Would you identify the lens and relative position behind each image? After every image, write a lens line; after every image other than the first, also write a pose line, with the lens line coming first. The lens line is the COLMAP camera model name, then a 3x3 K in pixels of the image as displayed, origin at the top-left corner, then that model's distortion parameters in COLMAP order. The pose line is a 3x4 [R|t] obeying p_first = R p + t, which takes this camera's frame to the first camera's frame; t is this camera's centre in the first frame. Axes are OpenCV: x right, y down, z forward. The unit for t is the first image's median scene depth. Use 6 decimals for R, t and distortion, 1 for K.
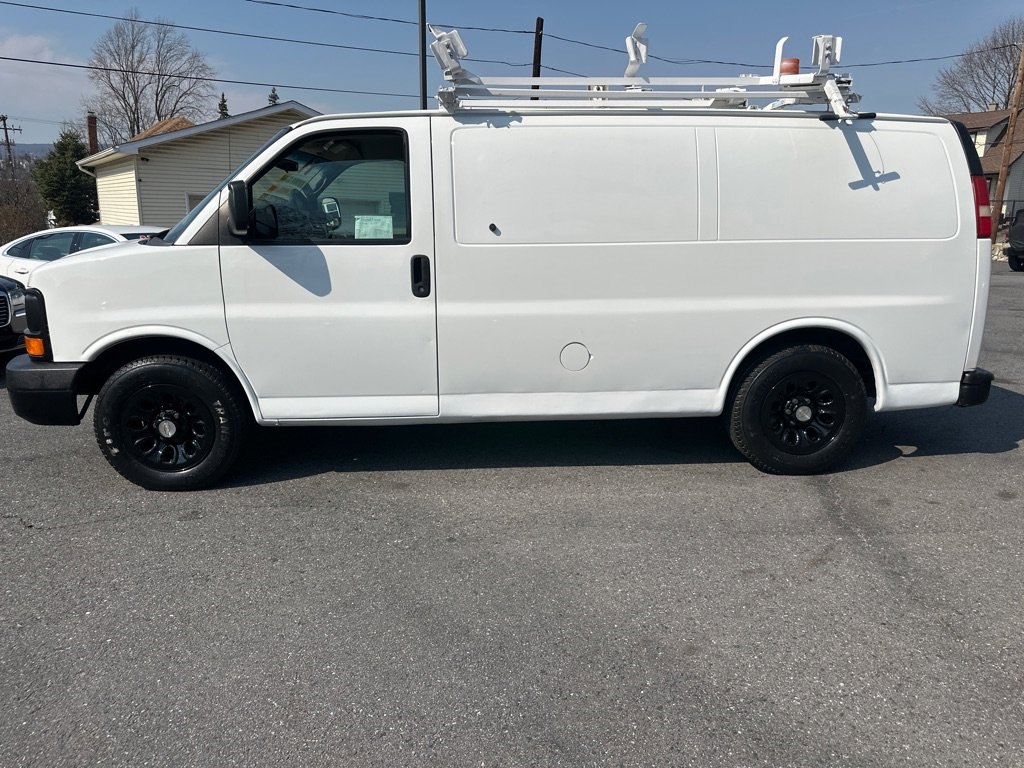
lens RADIAL K [[727.4, 0, 512.0], [0, 727.4, 384.0], [0, 0, 1]] dist [0.057052, -0.060854]
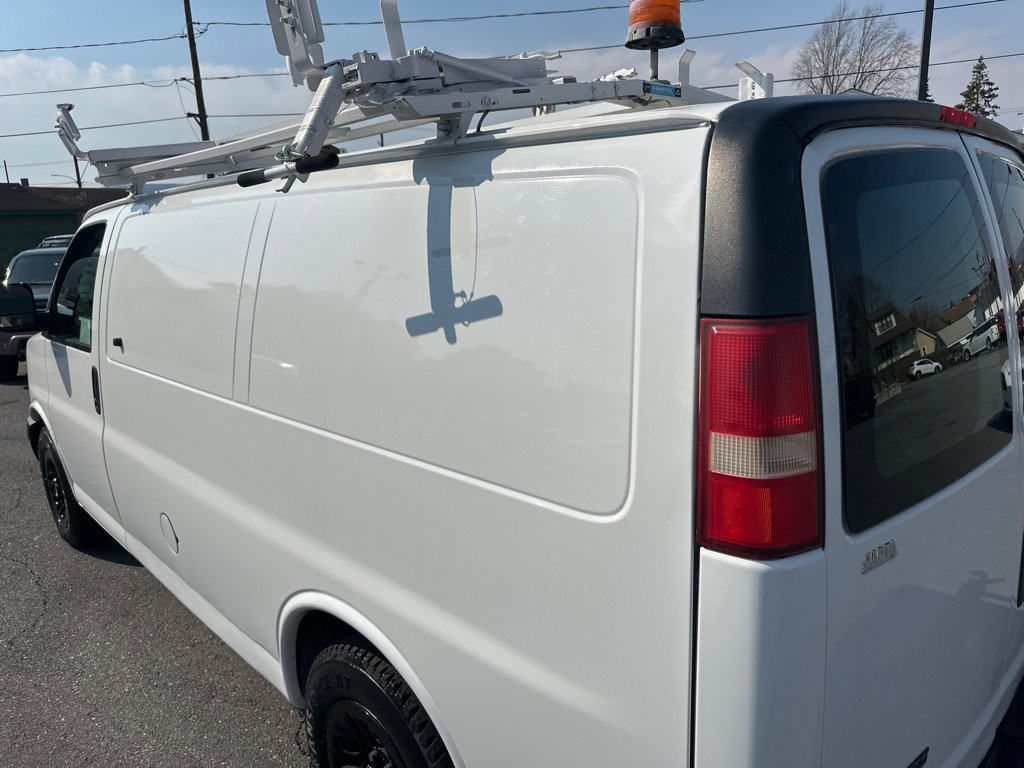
lens RADIAL K [[732.6, 0, 510.1], [0, 732.6, 389.3], [0, 0, 1]] dist [0.033305, -0.036985]
pose [[0.627187, 0.148498, -0.764581, 0.834221], [-0.132994, 0.987658, 0.082729, -0.284135], [0.767430, 0.049798, 0.639196, 0.810309]]
